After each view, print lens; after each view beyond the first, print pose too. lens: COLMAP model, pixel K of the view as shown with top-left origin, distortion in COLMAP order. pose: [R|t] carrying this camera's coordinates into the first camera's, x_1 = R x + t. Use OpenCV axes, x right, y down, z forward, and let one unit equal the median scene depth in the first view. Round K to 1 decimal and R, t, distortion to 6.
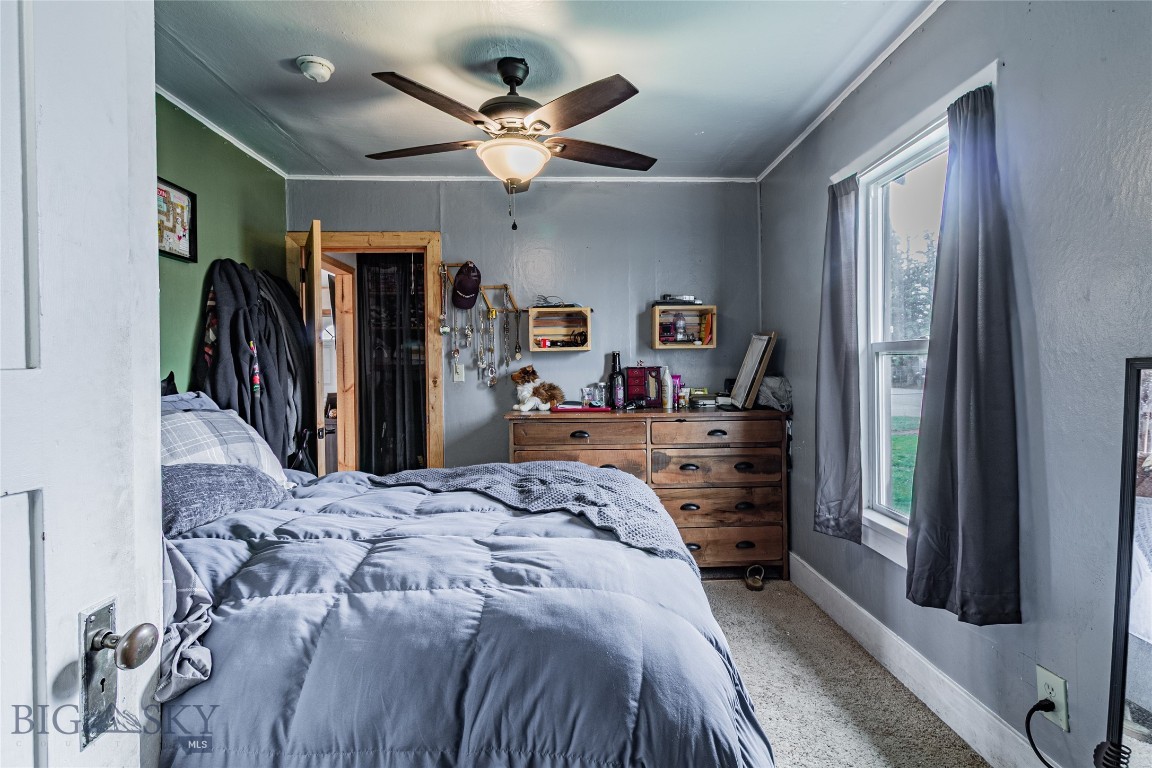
lens RADIAL K [[541.5, 0, 581.0], [0, 541.5, 369.4], [0, 0, 1]] dist [0.002327, -0.000368]
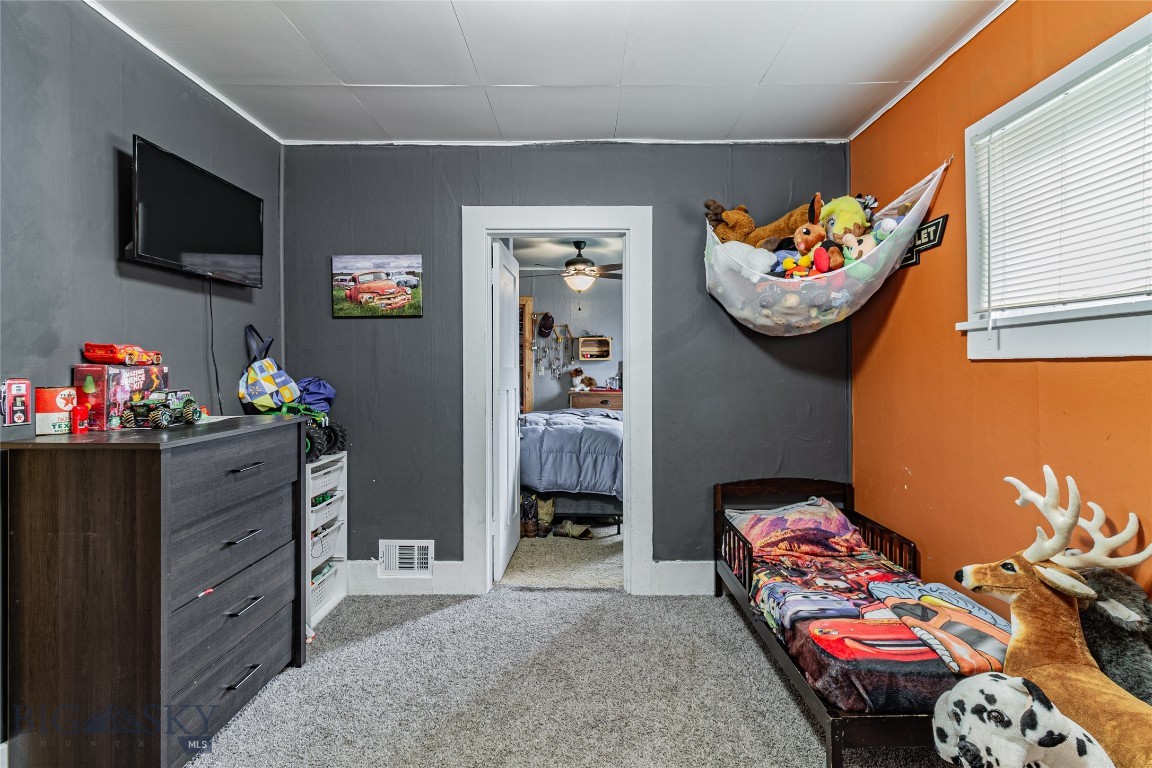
lens RADIAL K [[541.5, 0, 581.0], [0, 541.5, 369.4], [0, 0, 1]] dist [0.002327, -0.000368]
pose [[0.999193, 0.010803, -0.038688, -0.013705], [-0.010910, 0.999937, -0.002576, 0.004658], [0.038657, 0.002996, 0.999248, -0.900584]]
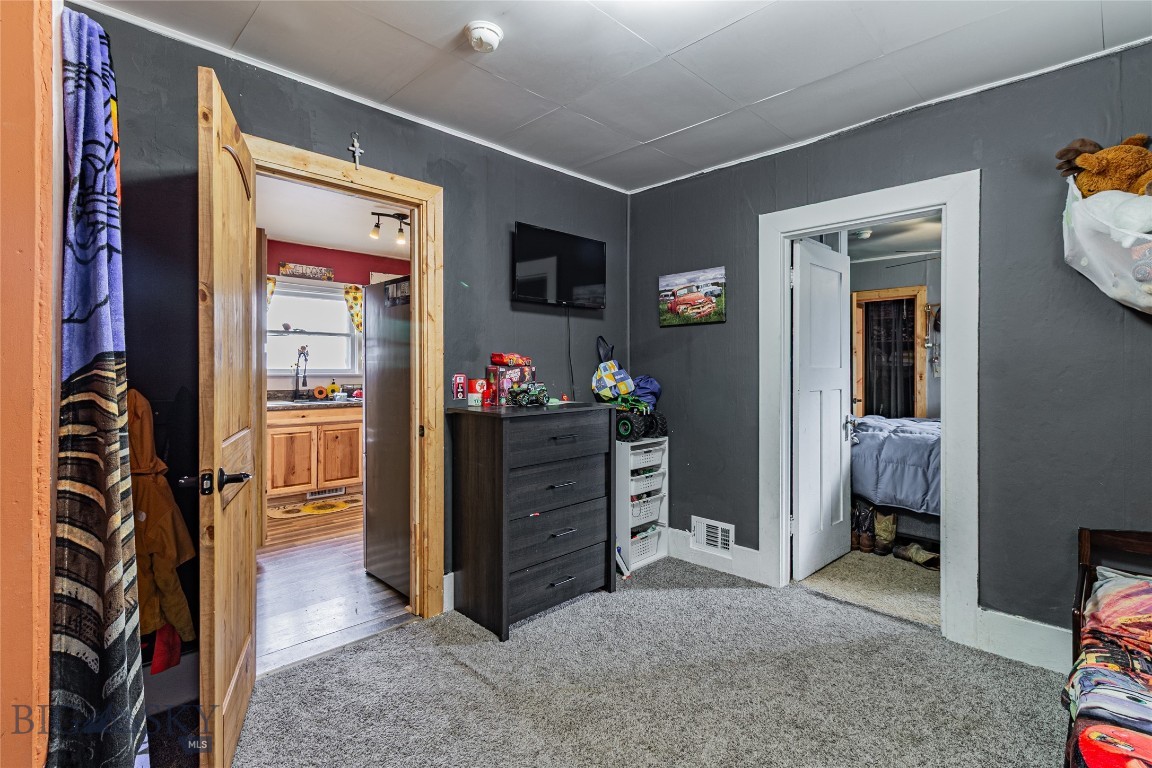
lens RADIAL K [[541.5, 0, 581.0], [0, 541.5, 369.4], [0, 0, 1]] dist [0.002327, -0.000368]
pose [[0.681847, 0.014527, -0.731350, 0.232048], [-0.013009, 0.999885, 0.007733, 0.000974], [0.731379, 0.004242, 0.681958, -0.887604]]
